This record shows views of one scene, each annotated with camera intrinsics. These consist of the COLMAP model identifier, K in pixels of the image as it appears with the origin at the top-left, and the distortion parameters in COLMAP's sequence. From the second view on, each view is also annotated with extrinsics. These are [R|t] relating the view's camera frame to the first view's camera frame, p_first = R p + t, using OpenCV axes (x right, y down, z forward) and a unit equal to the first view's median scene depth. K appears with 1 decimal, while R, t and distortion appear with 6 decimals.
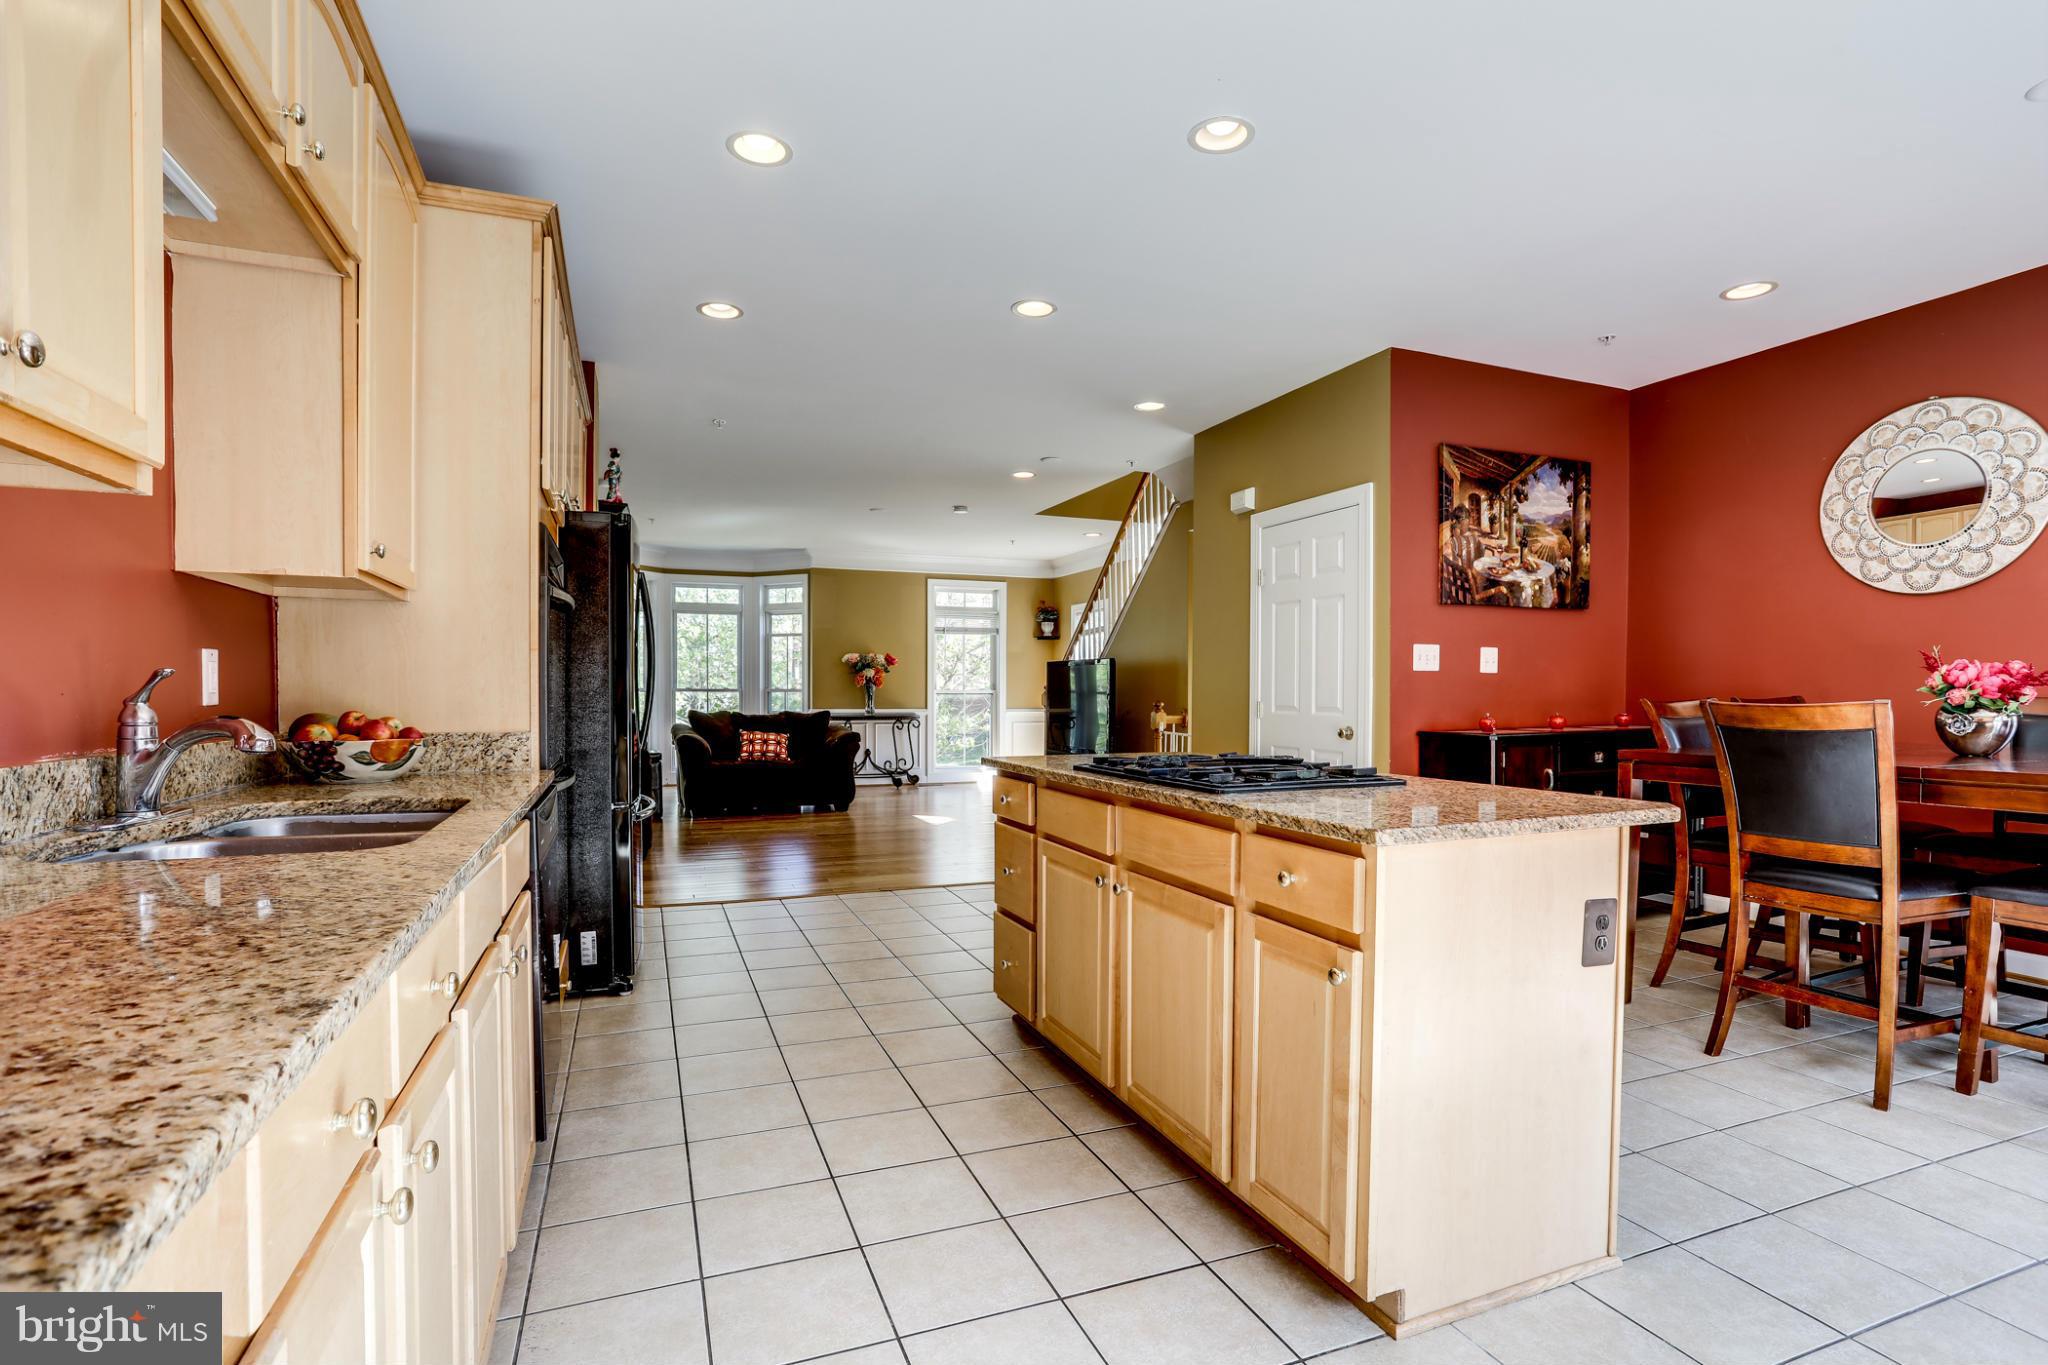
lens RADIAL K [[976.2, 0, 1003.4], [0, 976.2, 715.8], [0, 0, 1]] dist [-0.062374, 0.018896]
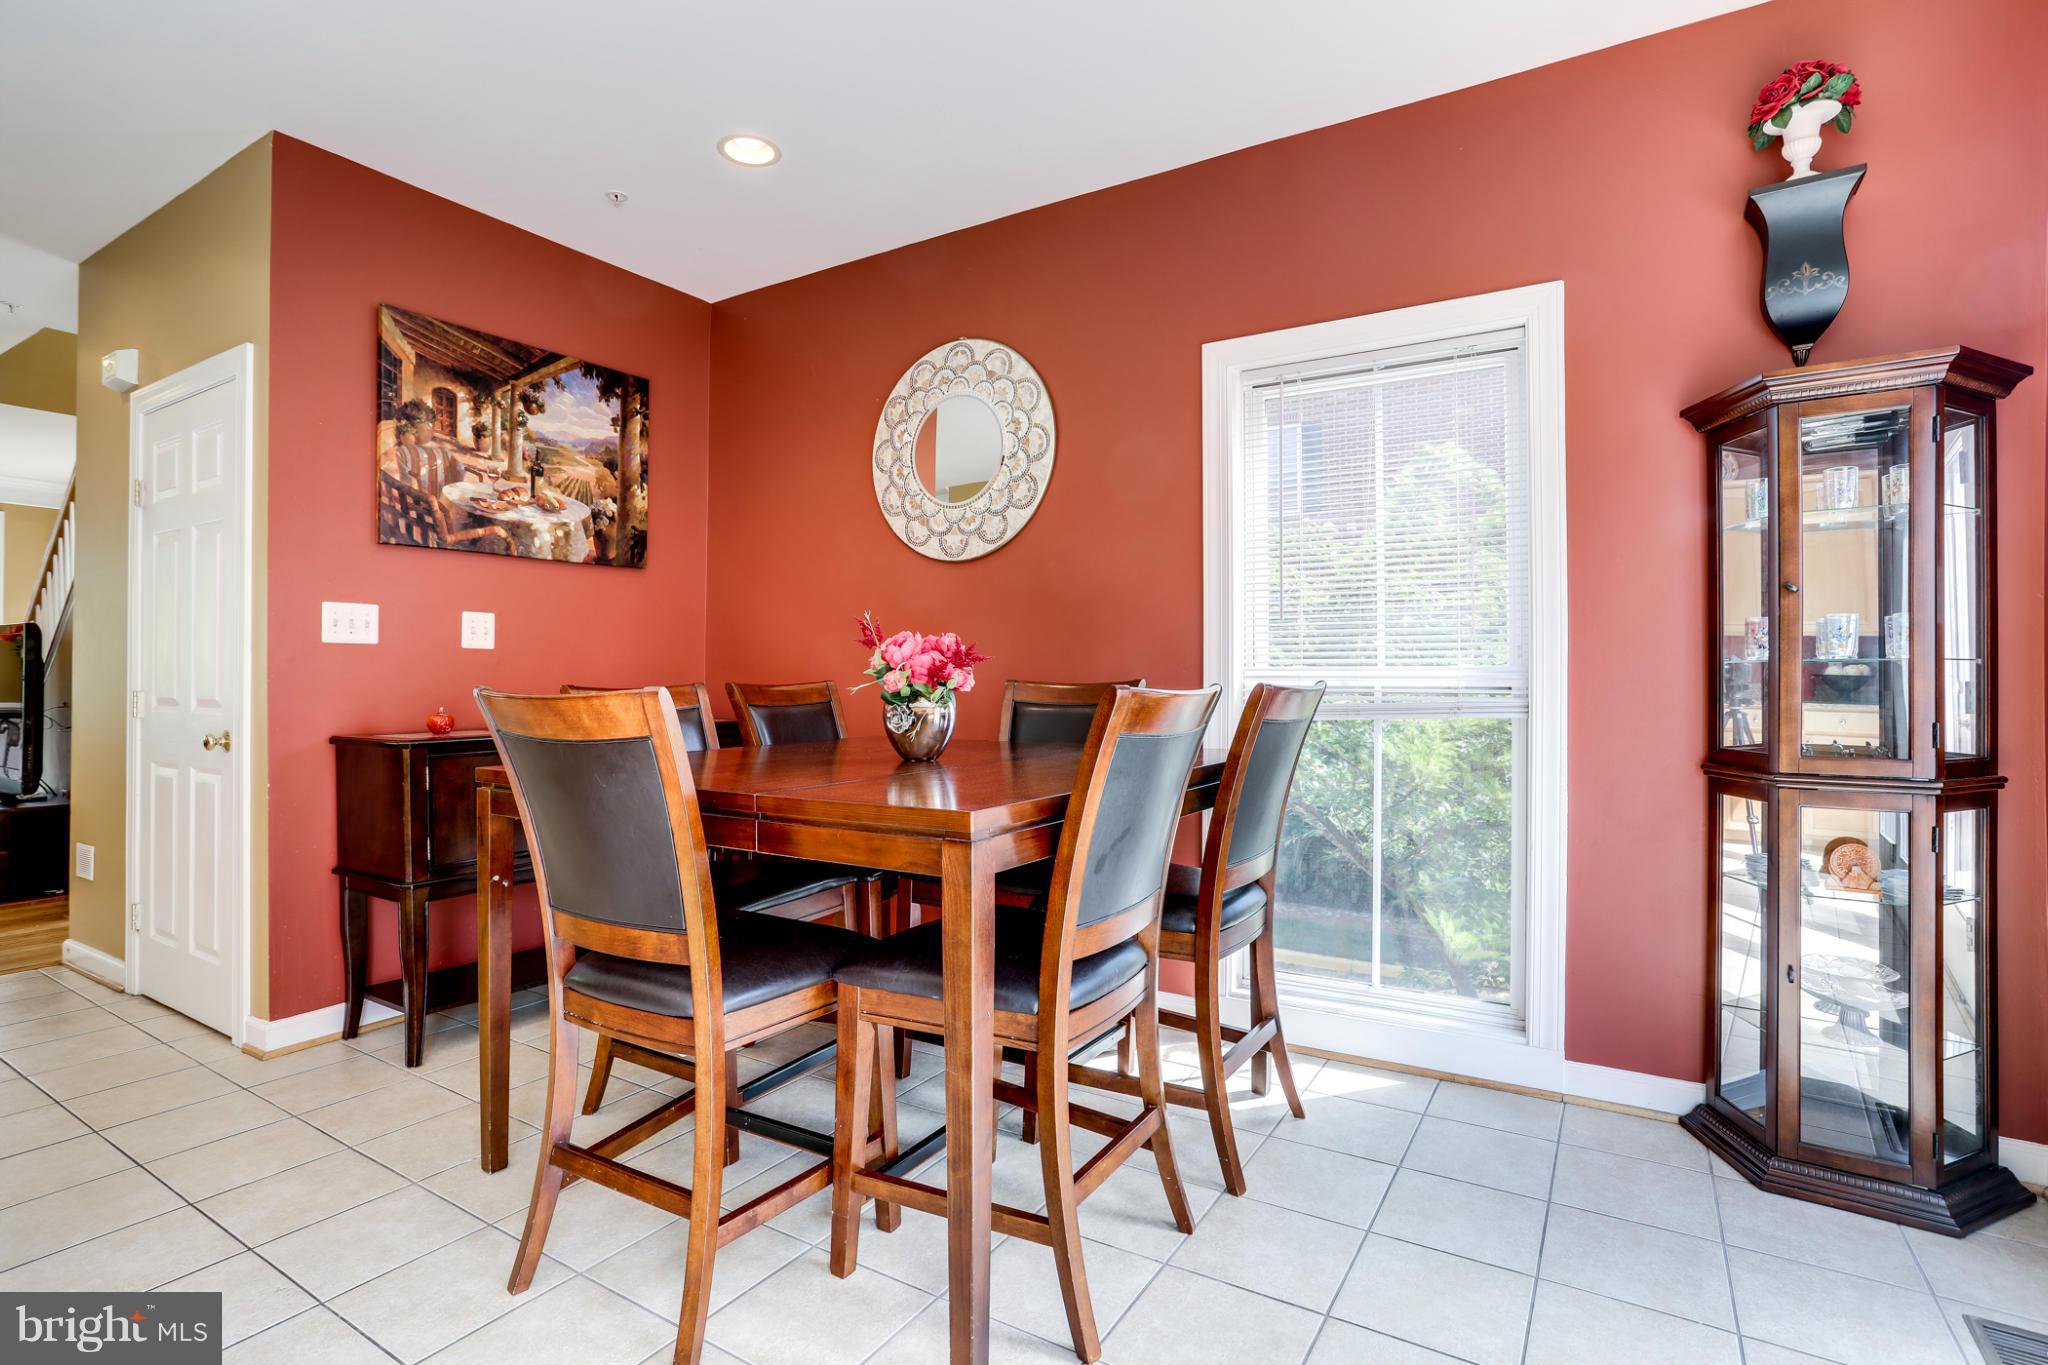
lens RADIAL K [[976.2, 0, 1041.9], [0, 976.2, 678.5], [0, 0, 1]] dist [-0.062374, 0.018896]
pose [[0.784992, -0.001292, 0.619505, 0.395083], [0.015318, 0.999733, -0.017325, -0.004507], [-0.619317, 0.023089, 0.784801, 0.198876]]
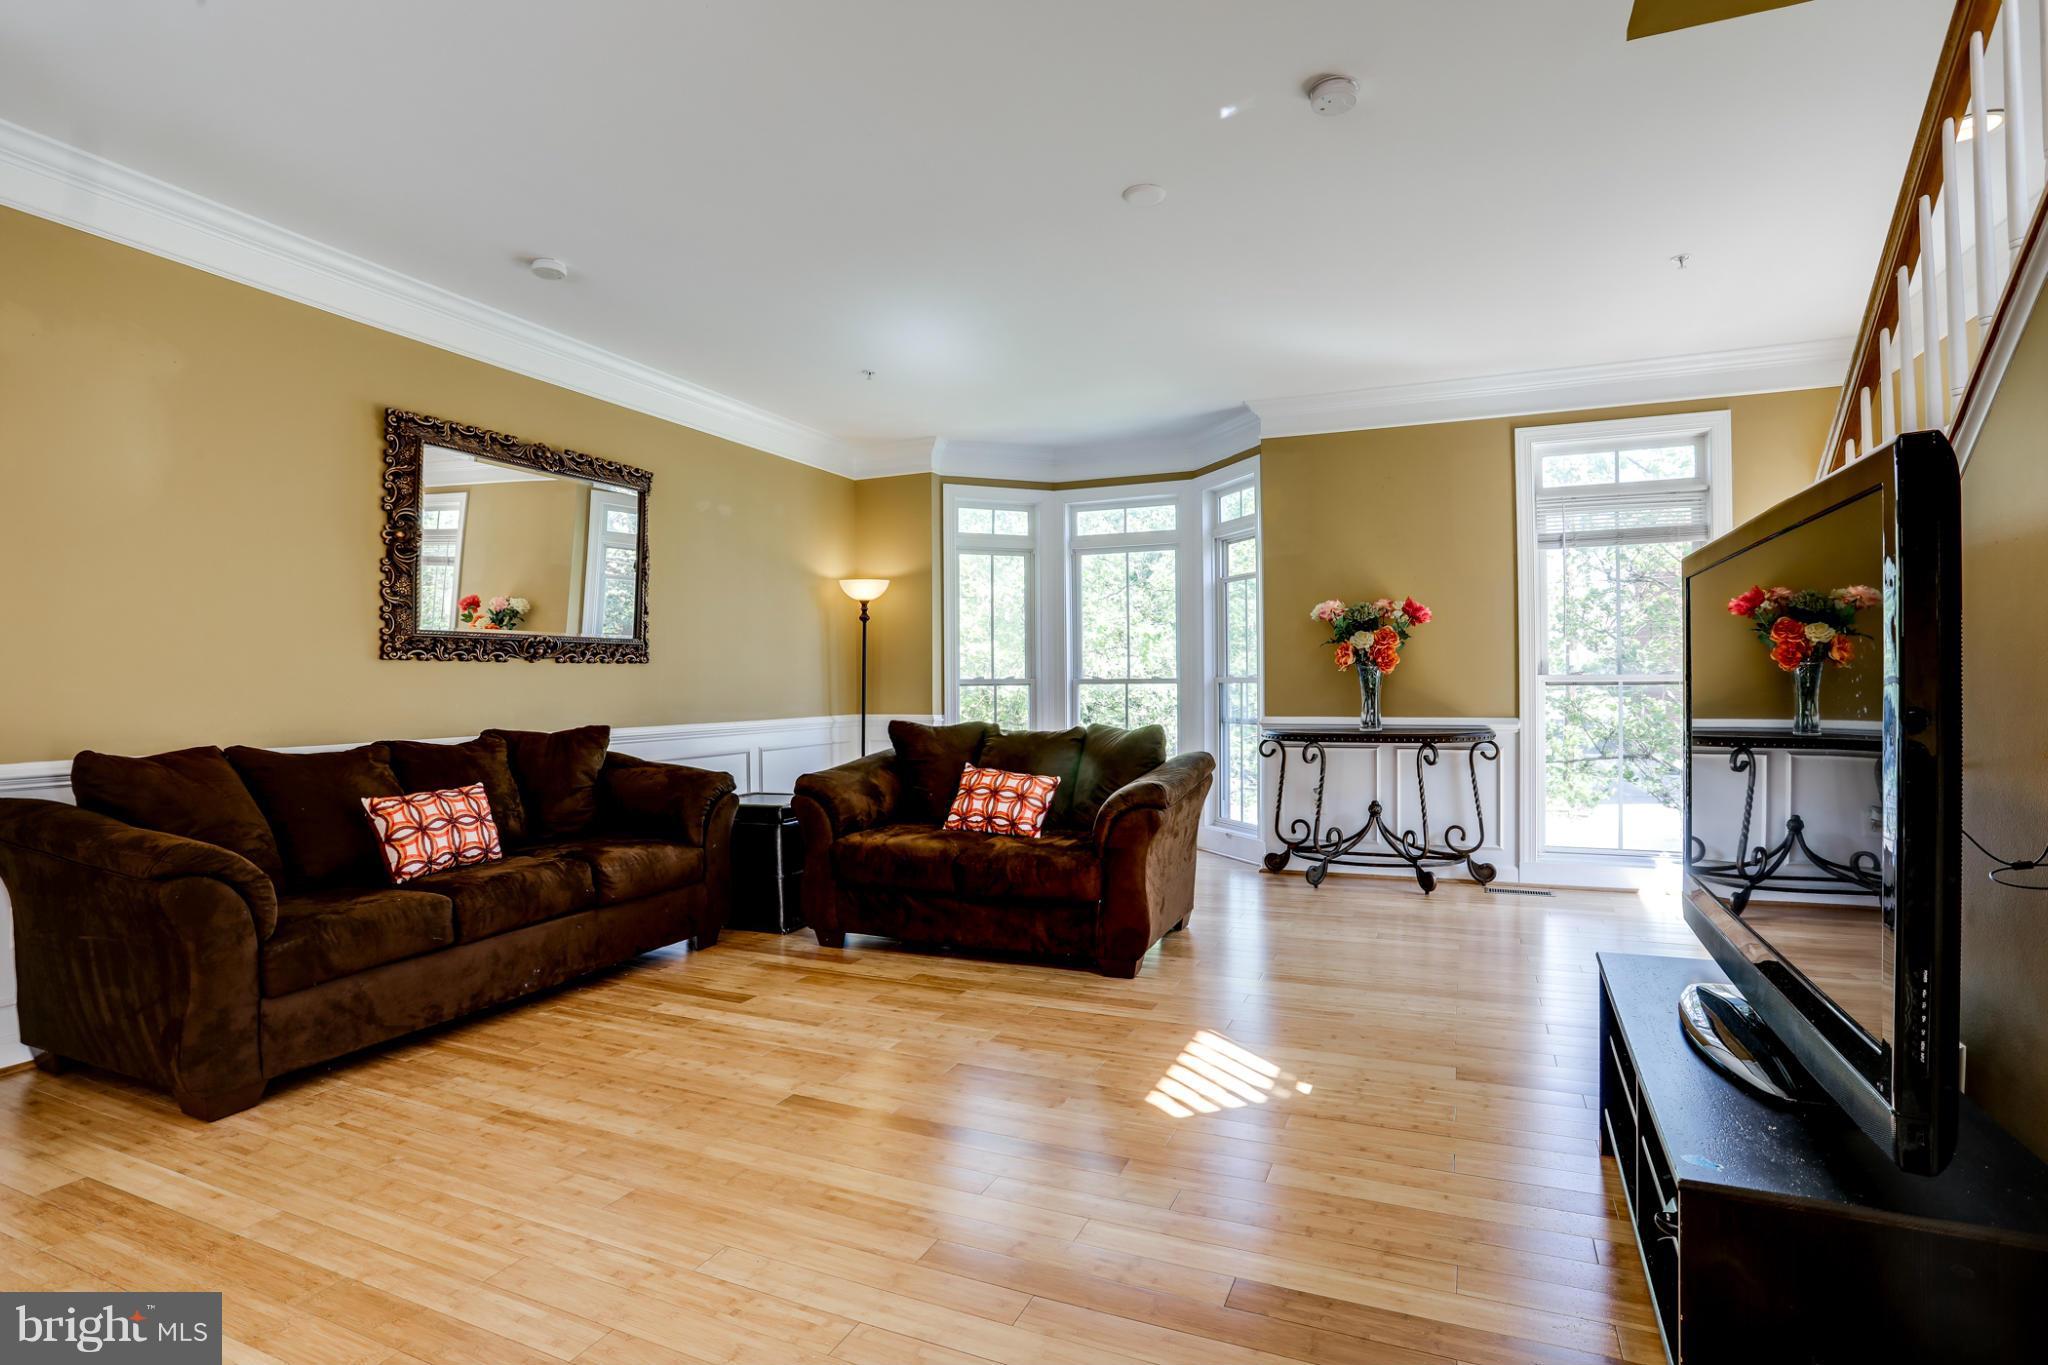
lens RADIAL K [[976.2, 0, 1025.6], [0, 976.2, 688.3], [0, 0, 1]] dist [-0.062374, 0.018896]
pose [[0.716591, -0.002683, -0.697489, 0.164674], [-0.008918, 0.999876, -0.013008, -0.032000], [0.697437, 0.015542, 0.716478, 1.298123]]
